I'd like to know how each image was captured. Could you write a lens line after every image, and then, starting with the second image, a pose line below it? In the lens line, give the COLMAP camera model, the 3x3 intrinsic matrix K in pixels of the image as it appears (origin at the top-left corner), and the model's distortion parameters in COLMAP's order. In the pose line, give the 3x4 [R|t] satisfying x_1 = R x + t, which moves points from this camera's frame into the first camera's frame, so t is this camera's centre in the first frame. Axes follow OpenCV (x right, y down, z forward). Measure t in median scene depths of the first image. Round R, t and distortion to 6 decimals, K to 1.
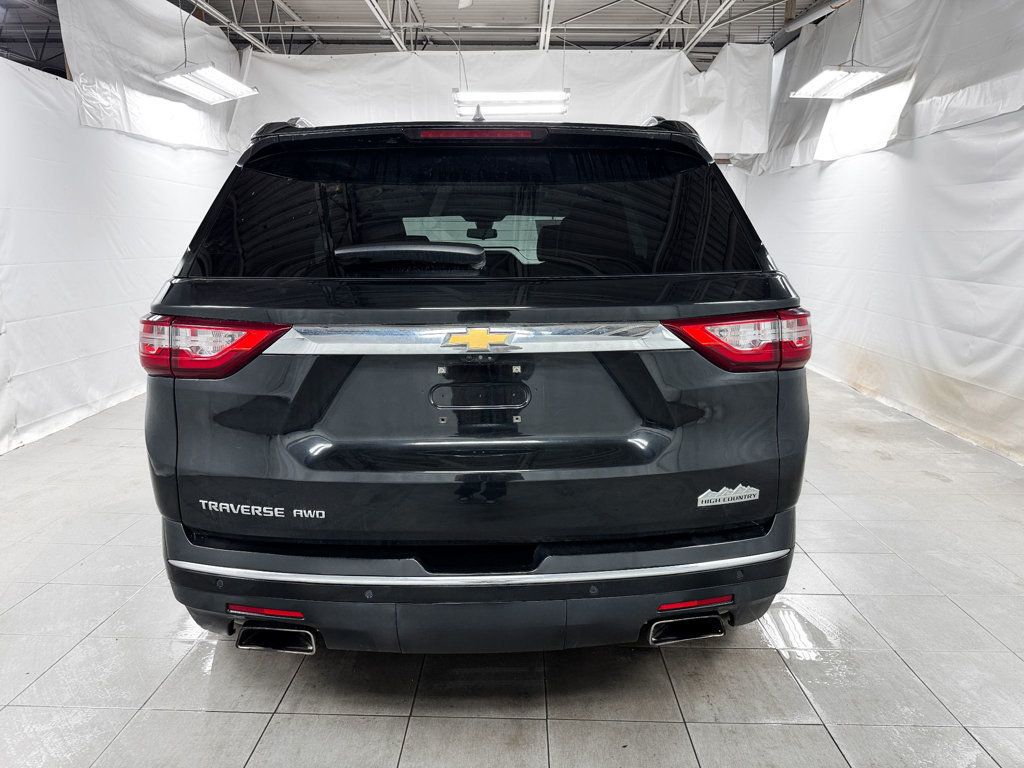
lens RADIAL K [[732.1, 0, 507.3], [0, 732.1, 381.9], [0, 0, 1]] dist [0.005946, -0.004104]
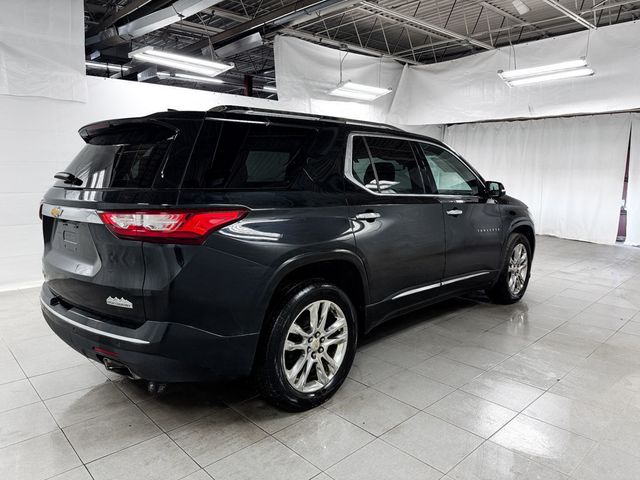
lens RADIAL K [[457.5, 0, 317.1], [0, 457.5, 238.7], [0, 0, 1]] dist [0.005946, -0.004104]
pose [[0.694613, 0.101416, -0.712199, 0.329515], [-0.135172, 0.990779, 0.009252, -0.020581], [0.706570, 0.089843, 0.701917, 0.108630]]
